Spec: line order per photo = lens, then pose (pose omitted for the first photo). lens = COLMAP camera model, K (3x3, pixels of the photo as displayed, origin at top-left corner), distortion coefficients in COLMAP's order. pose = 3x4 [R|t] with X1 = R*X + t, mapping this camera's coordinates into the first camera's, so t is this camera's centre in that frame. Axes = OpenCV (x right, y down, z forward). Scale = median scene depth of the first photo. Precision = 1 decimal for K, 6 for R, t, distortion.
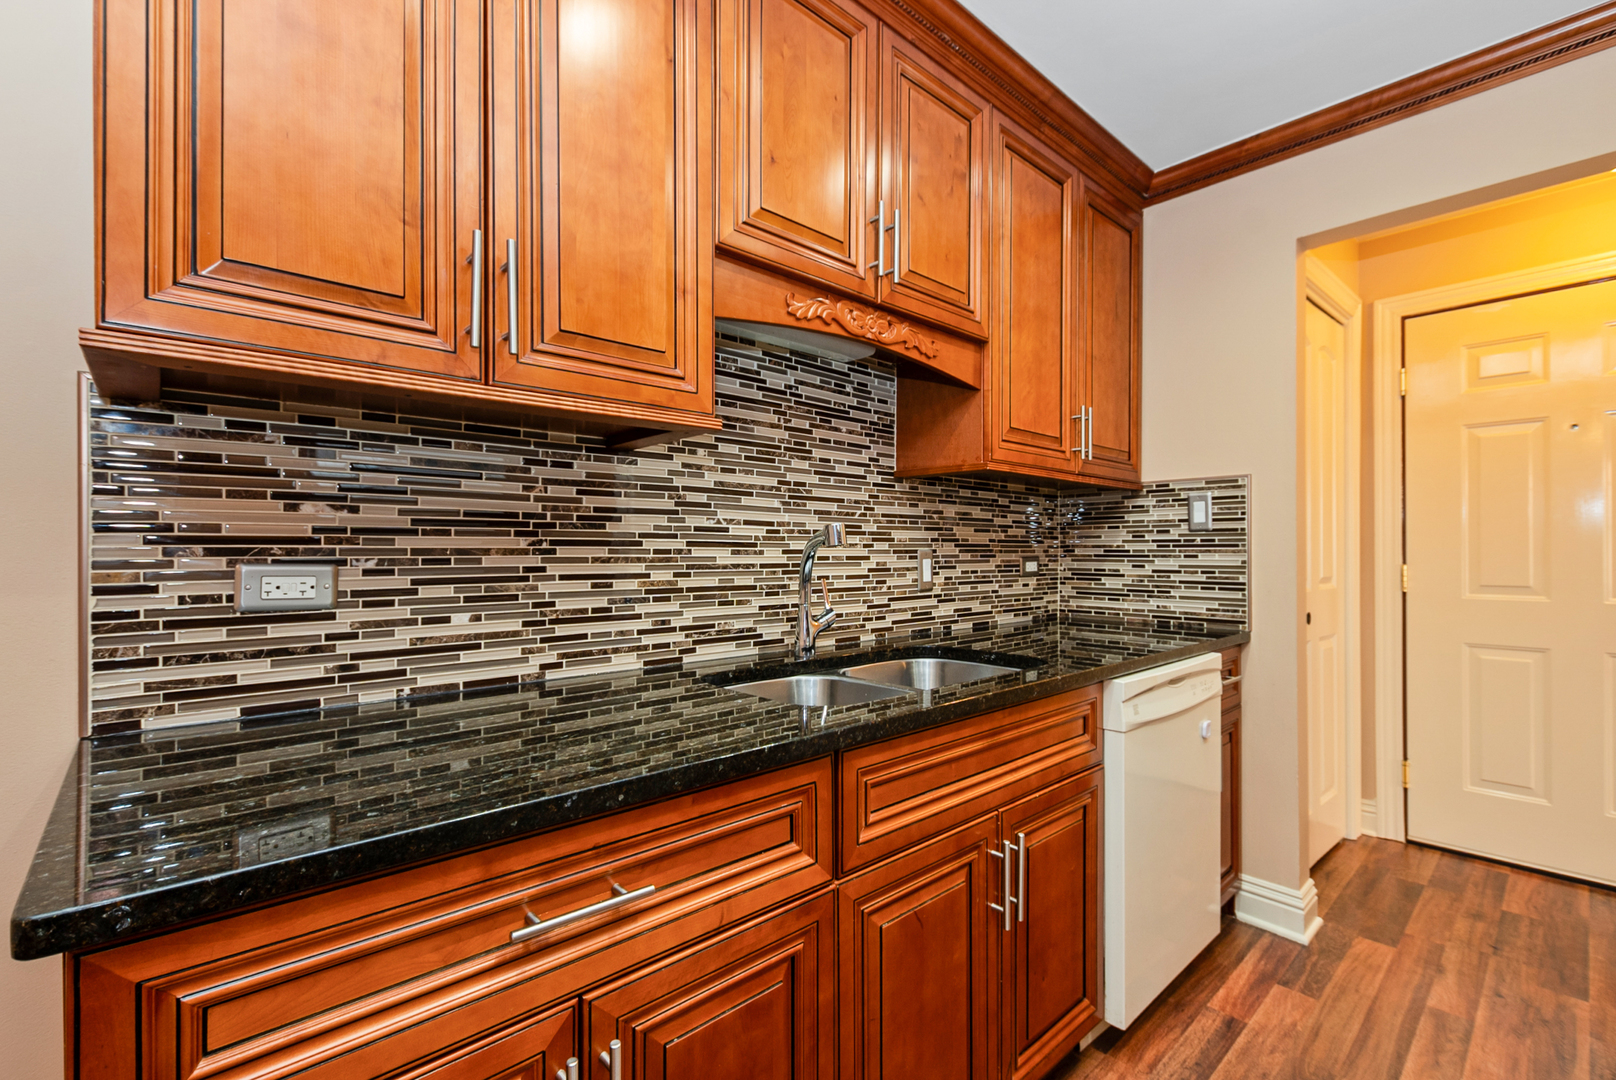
lens RADIAL K [[711.8, 0, 801.0], [0, 711.8, 546.3], [0, 0, 1]] dist [-0.001026, -0.001596]
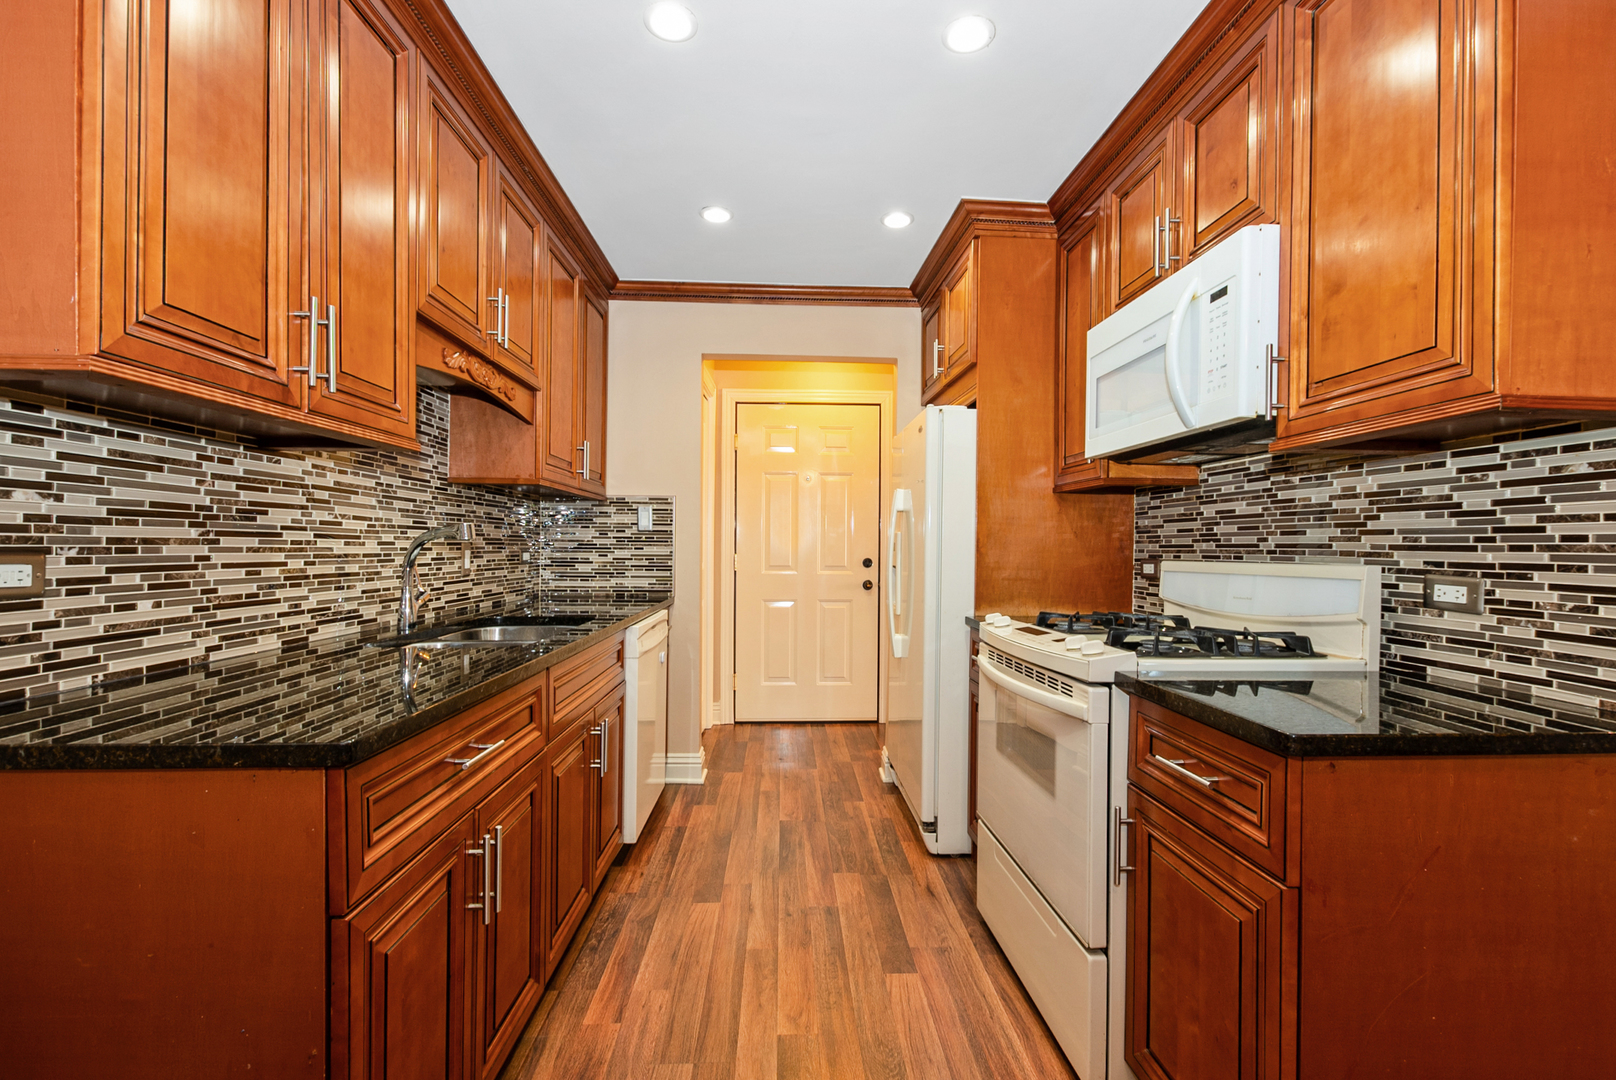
lens RADIAL K [[711.8, 0, 834.5], [0, 711.8, 542.6], [0, 0, 1]] dist [-0.001026, -0.001596]
pose [[0.618310, 0.008731, 0.785886, -0.491949], [-0.011463, 0.999932, -0.002091, 0.000335], [-0.785851, -0.007716, 0.618368, -0.314488]]
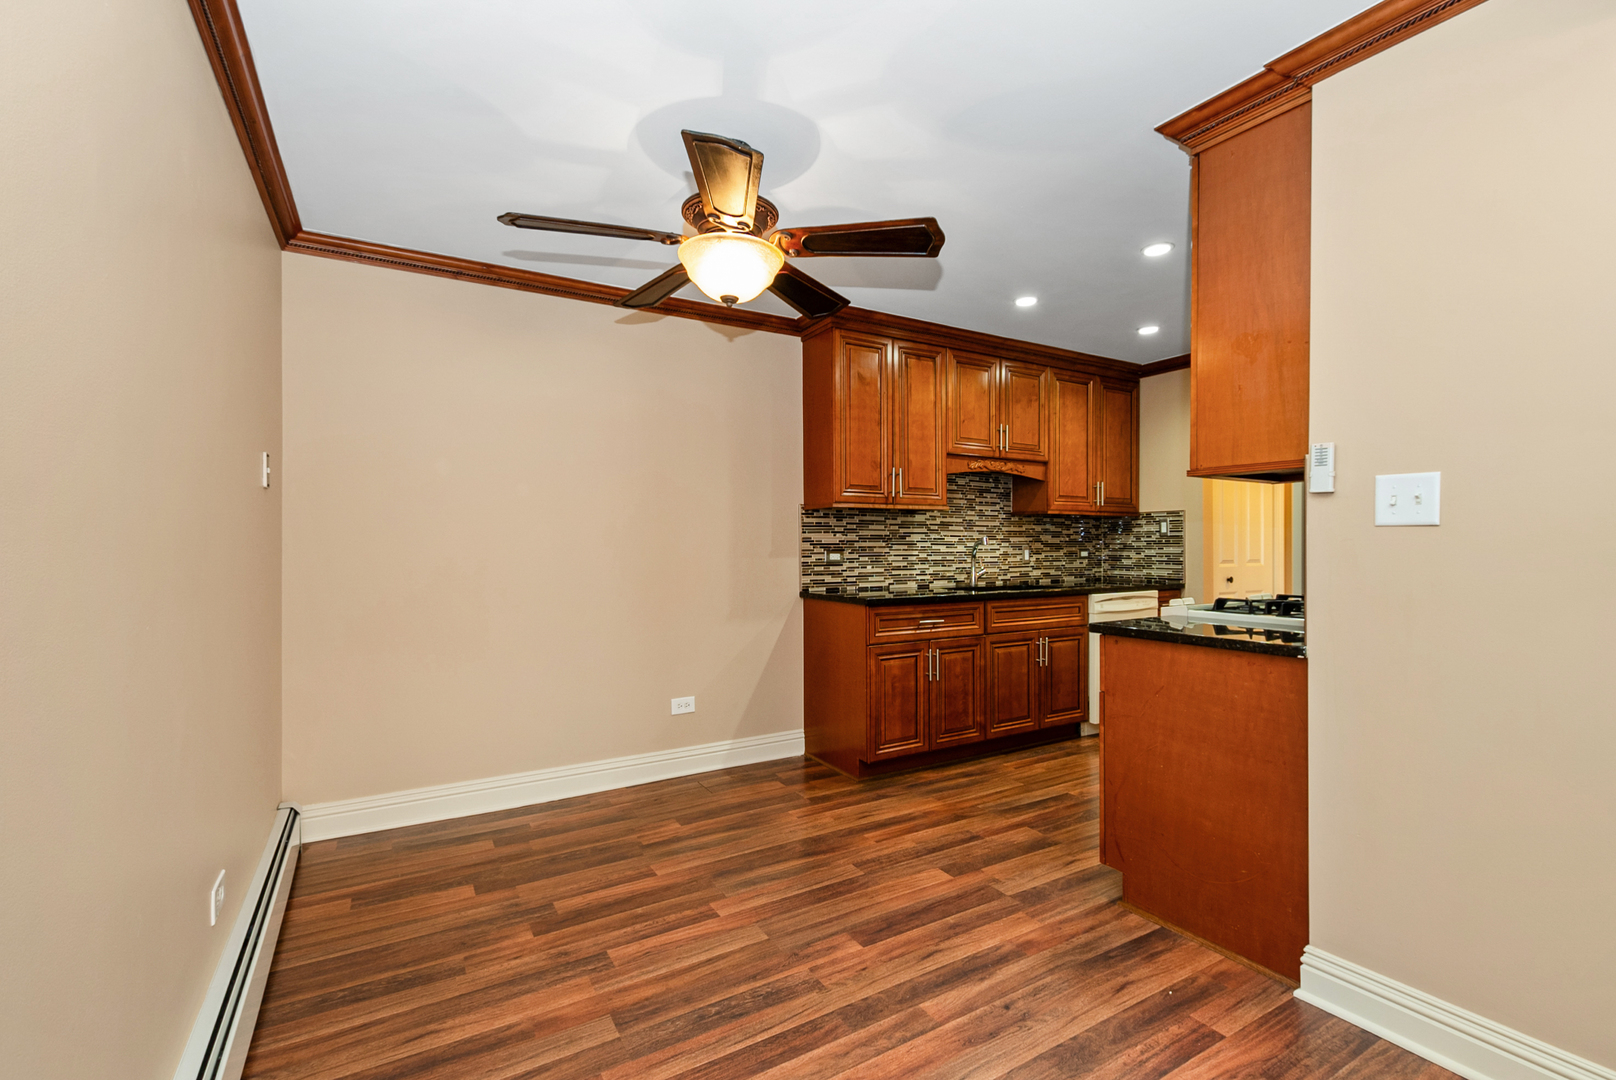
lens RADIAL K [[711.8, 0, 814.8], [0, 711.8, 544.9], [0, 0, 1]] dist [-0.001026, -0.001596]
pose [[0.982089, -0.002999, -0.188391, -0.074325], [0.003873, 0.999983, 0.004273, -0.013254], [0.188375, -0.004926, 0.982085, -1.696639]]
